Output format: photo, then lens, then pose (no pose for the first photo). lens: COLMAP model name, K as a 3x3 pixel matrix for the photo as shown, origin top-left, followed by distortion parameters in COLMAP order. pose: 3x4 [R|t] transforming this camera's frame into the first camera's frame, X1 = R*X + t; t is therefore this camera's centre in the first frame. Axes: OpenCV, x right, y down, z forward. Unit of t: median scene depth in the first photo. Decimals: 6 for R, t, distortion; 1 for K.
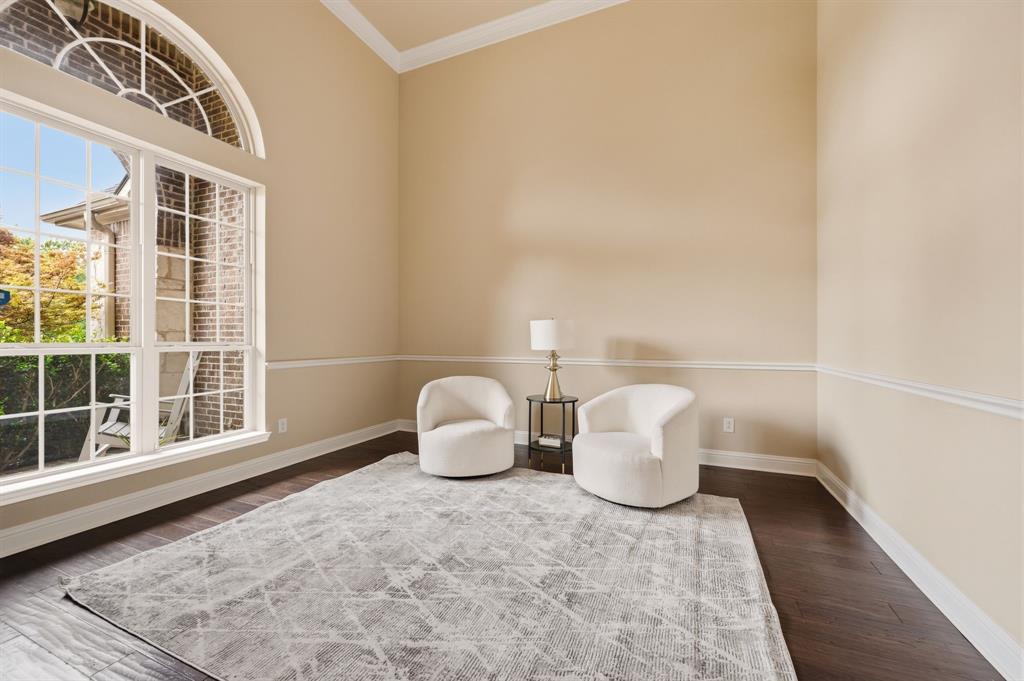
lens RADIAL K [[397.7, 0, 508.9], [0, 397.7, 338.1], [0, 0, 1]] dist [0.001986, -0.000069]
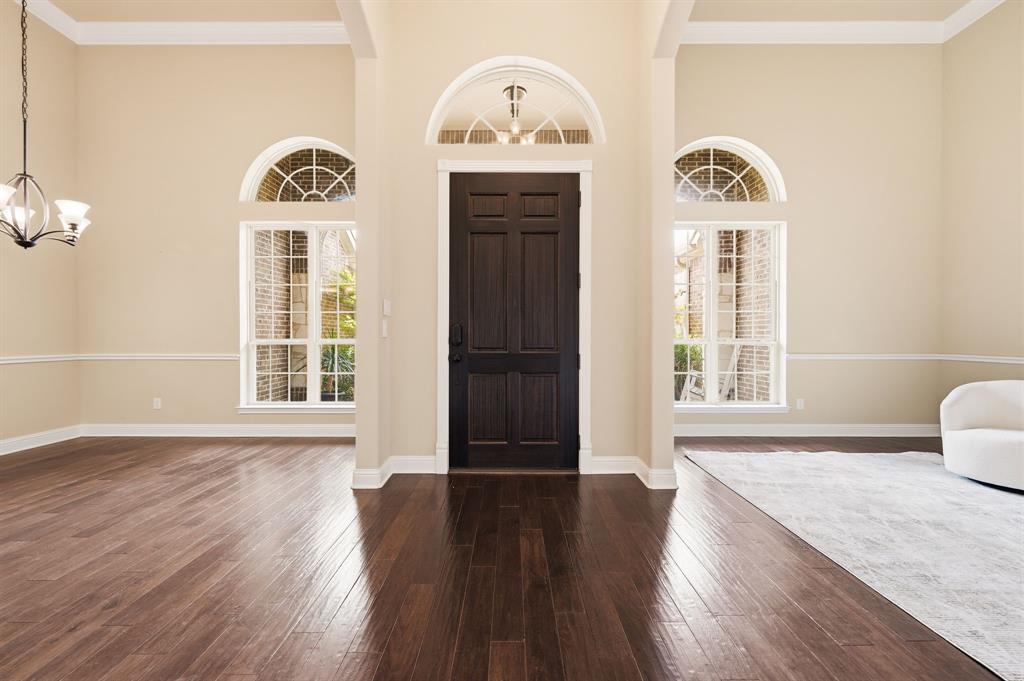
lens RADIAL K [[397.7, 0, 512.4], [0, 397.7, 337.1], [0, 0, 1]] dist [0.001986, -0.000069]
pose [[0.386115, 0.003199, -0.922445, 0.269417], [-0.002061, 0.999994, 0.002605, 0.002915], [0.922448, 0.000896, 0.386120, -0.367704]]
